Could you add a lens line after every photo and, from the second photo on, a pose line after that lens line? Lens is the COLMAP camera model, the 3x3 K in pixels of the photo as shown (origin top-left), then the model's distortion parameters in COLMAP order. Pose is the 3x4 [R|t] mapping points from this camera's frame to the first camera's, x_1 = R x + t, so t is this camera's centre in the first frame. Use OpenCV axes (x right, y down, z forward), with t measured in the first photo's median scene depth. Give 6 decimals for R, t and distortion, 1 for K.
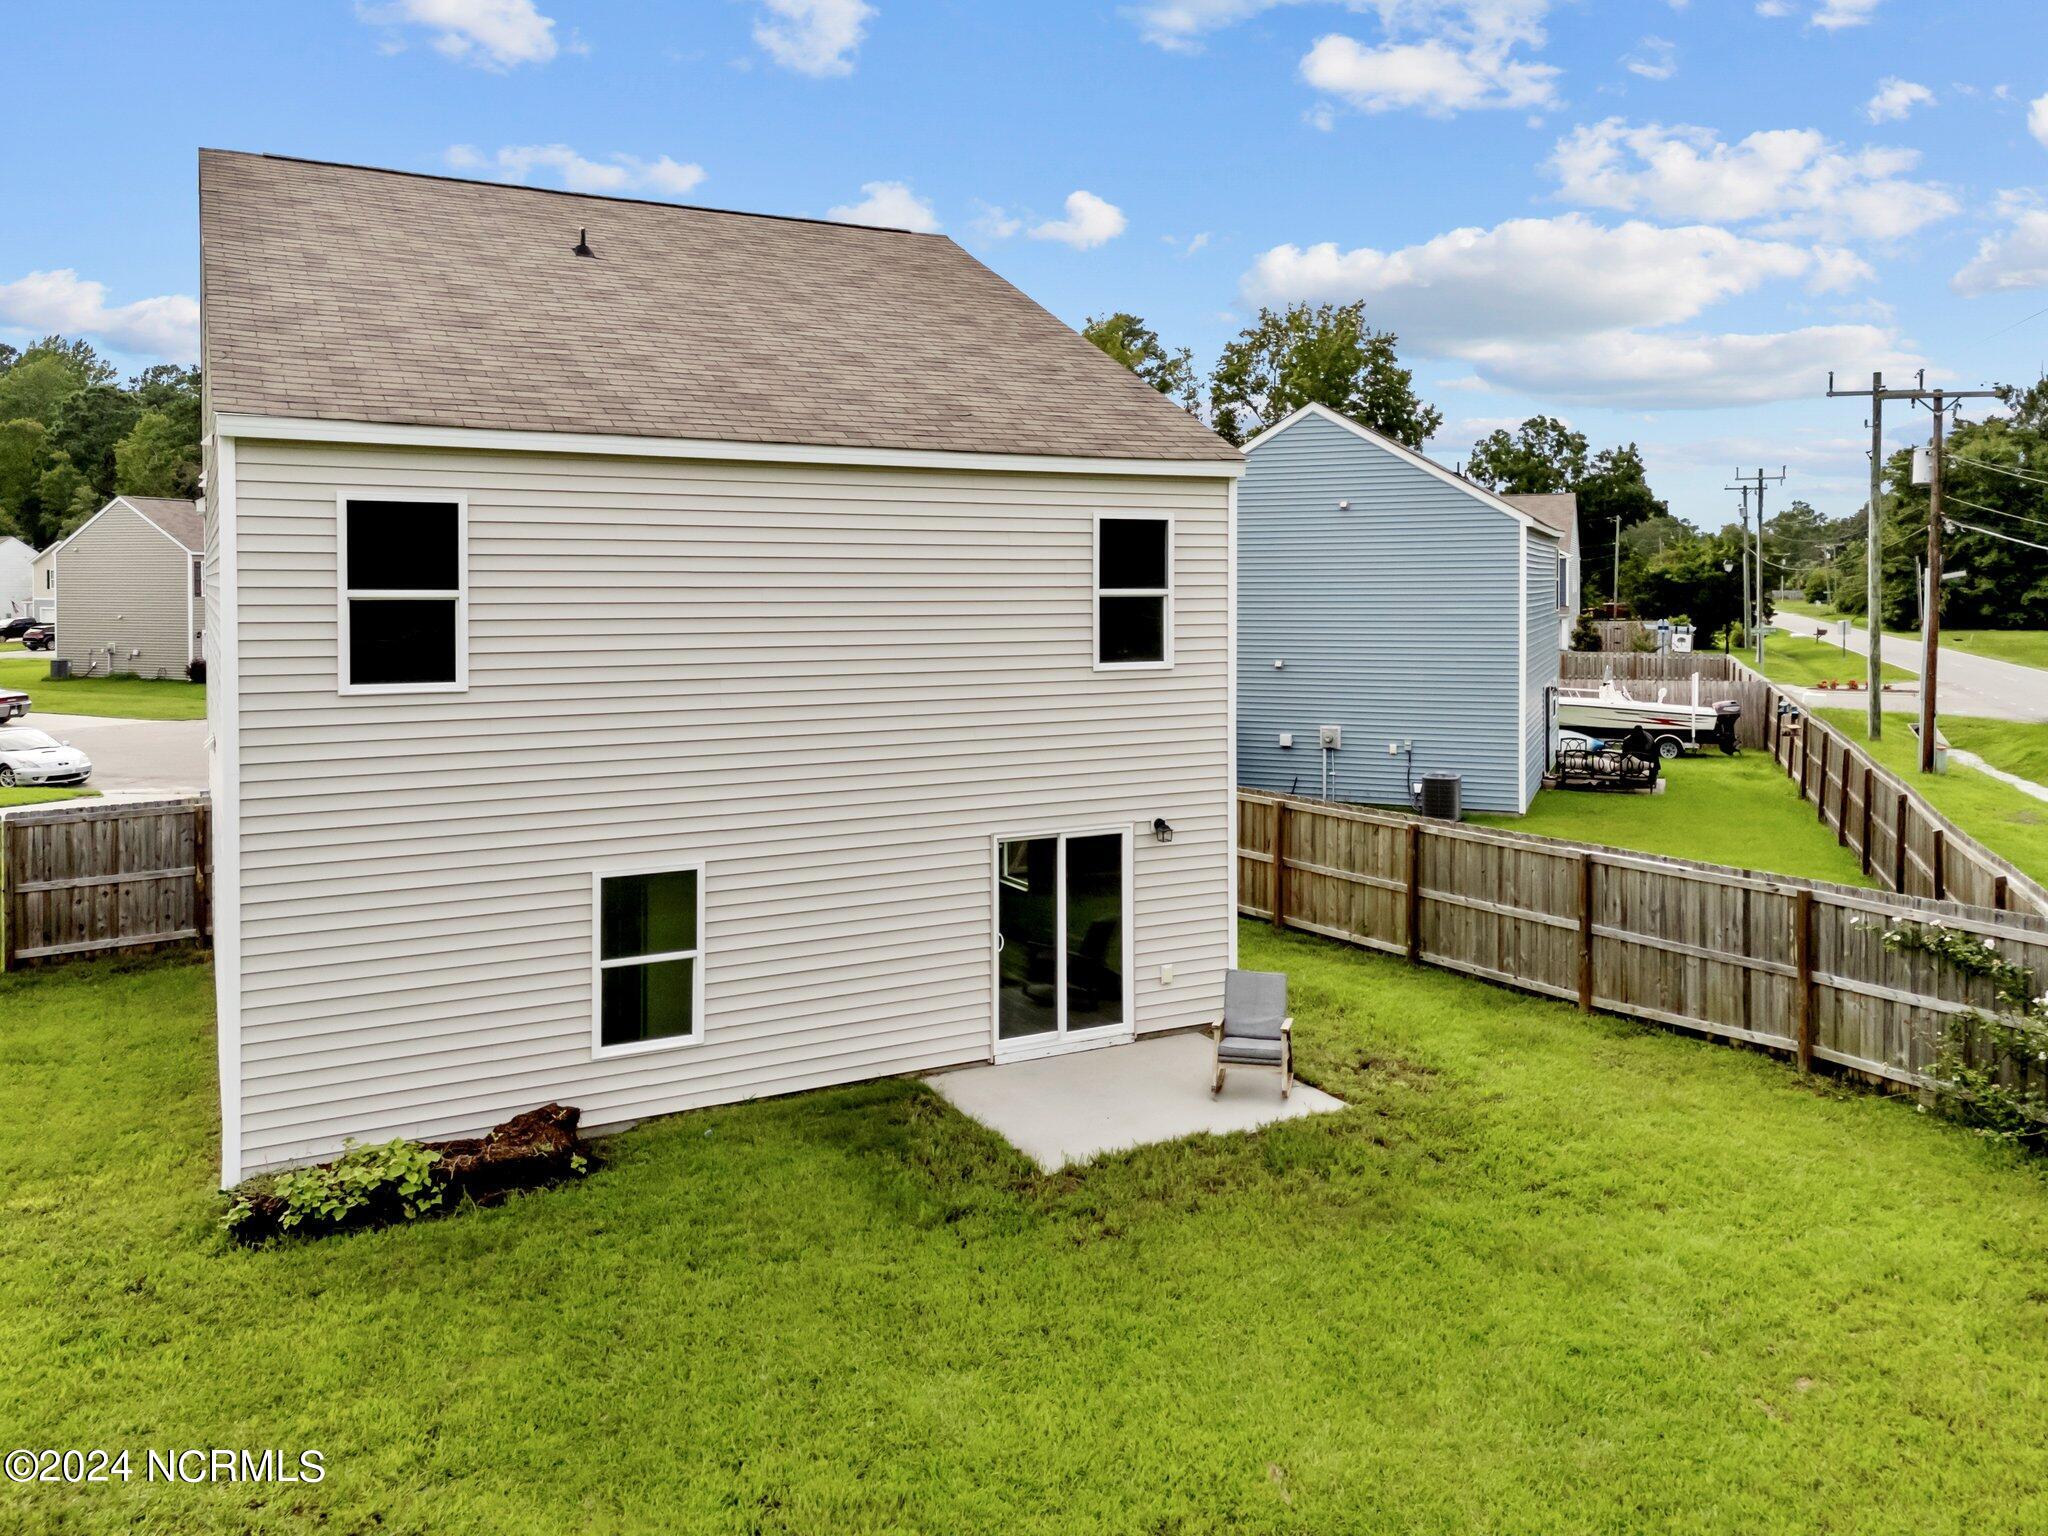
lens RADIAL K [[1473.4, 0, 1006.1], [0, 1473.4, 656.1], [0, 0, 1]] dist [0.036922, -0.020833]
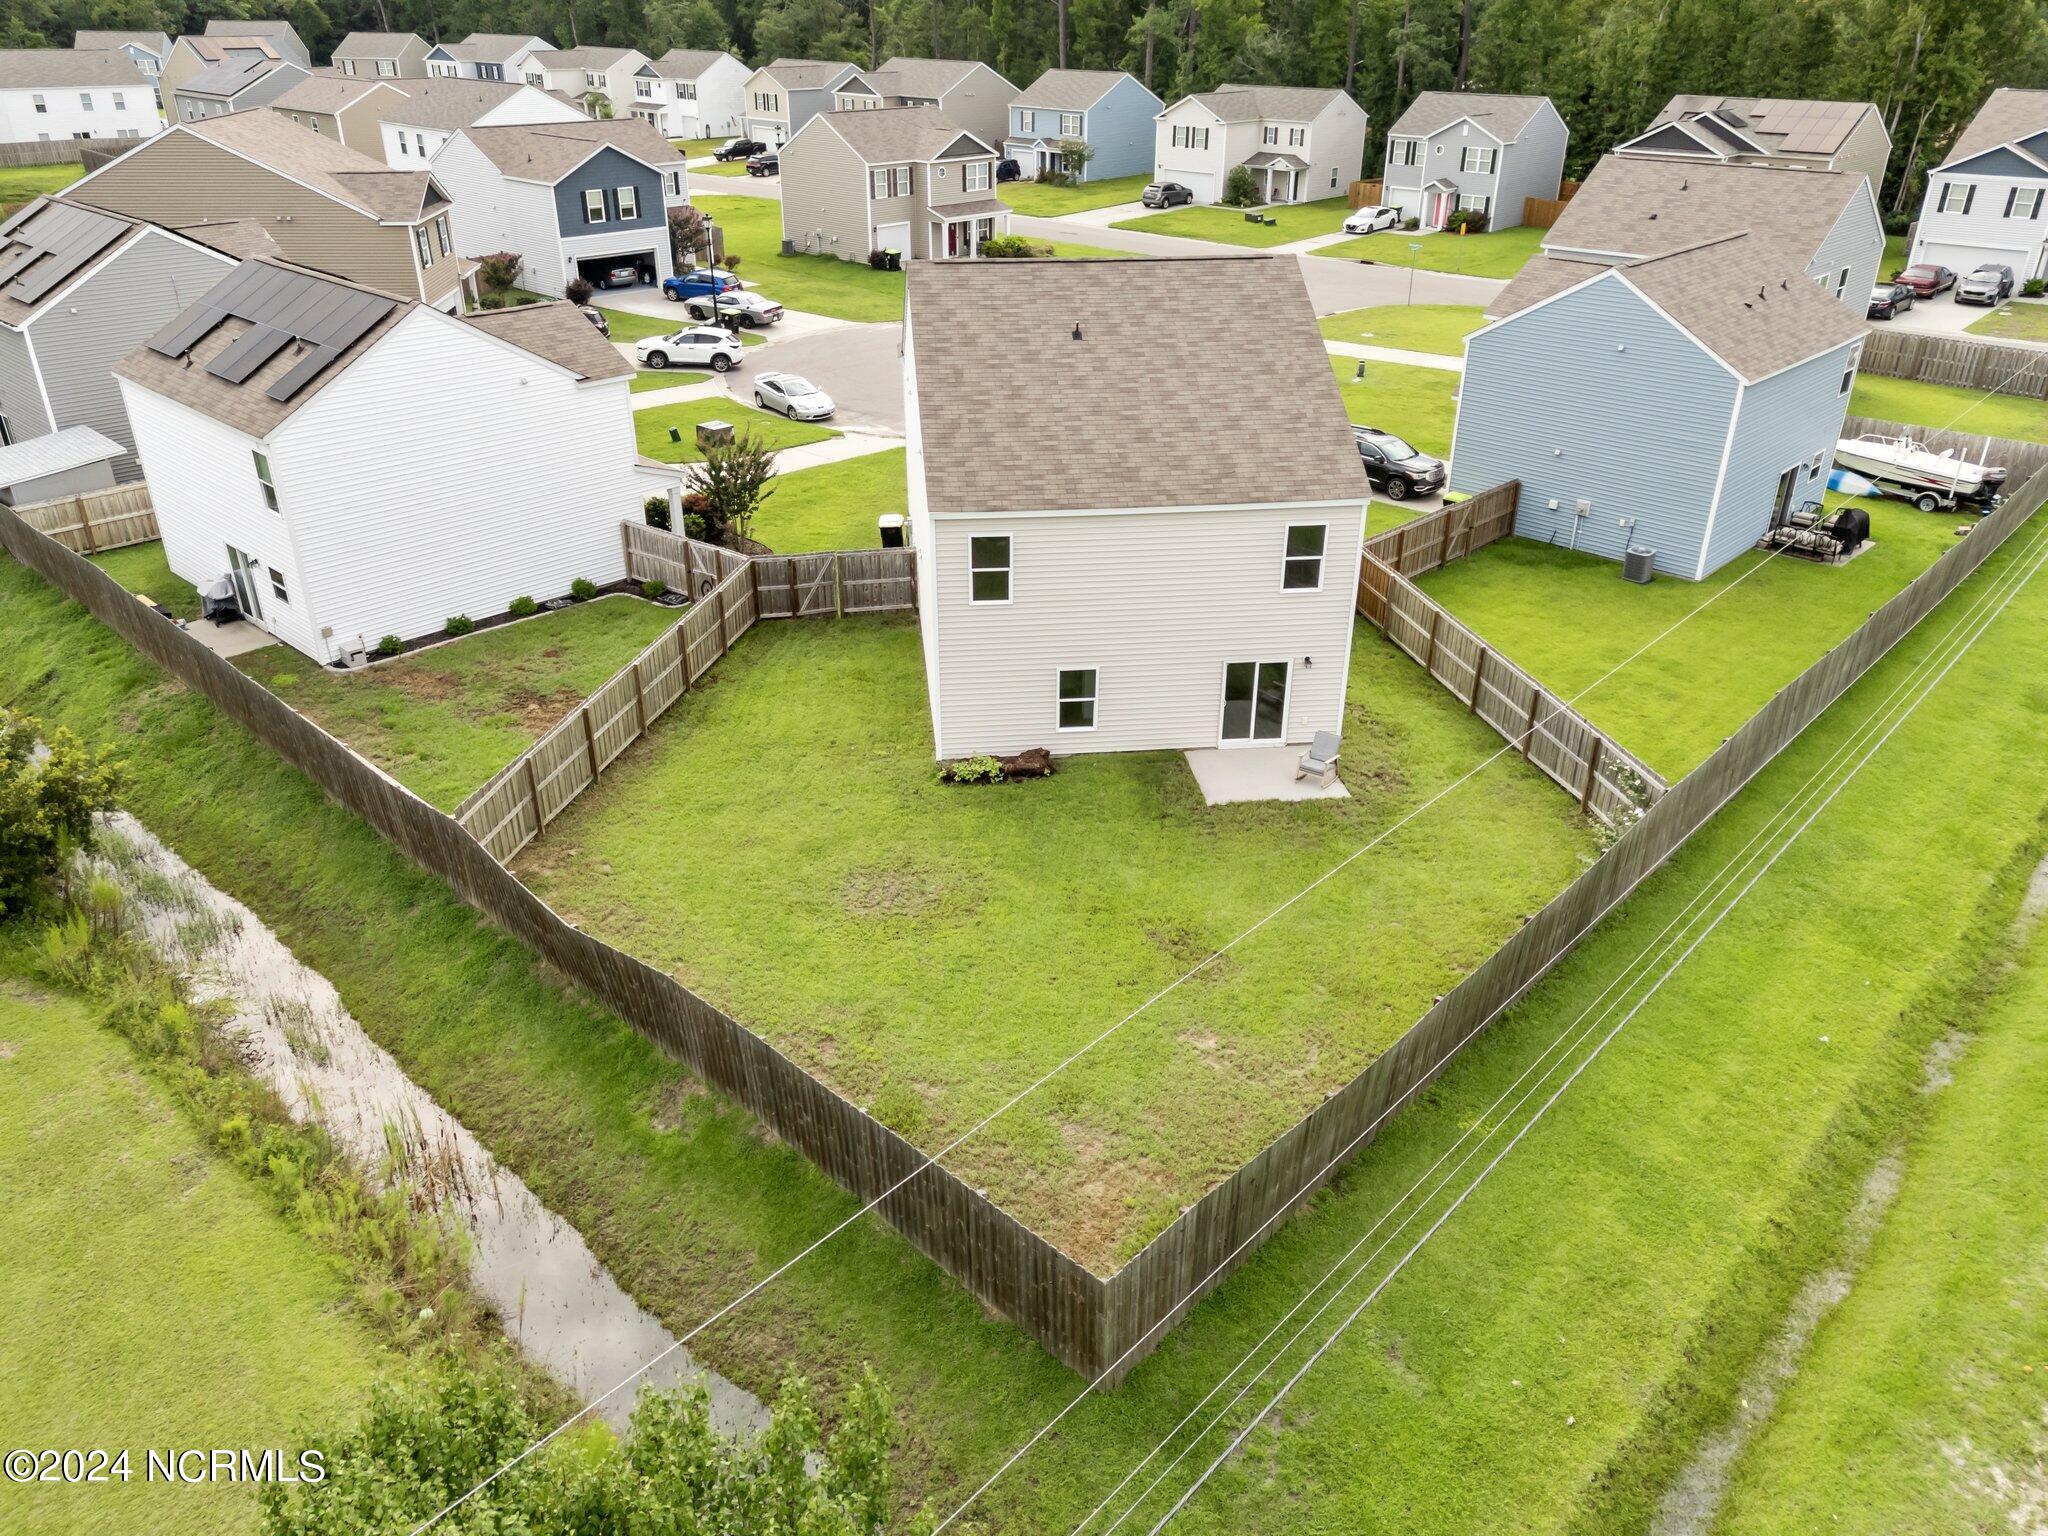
lens RADIAL K [[1473.4, 0, 1020.9], [0, 1473.4, 768.5], [0, 0, 1]] dist [0.036922, -0.020833]
pose [[0.924702, 0.178923, -0.336025, 0.537911], [-0.007943, 0.891545, 0.452863, -0.826084], [0.380609, -0.416094, 0.825835, -1.185476]]
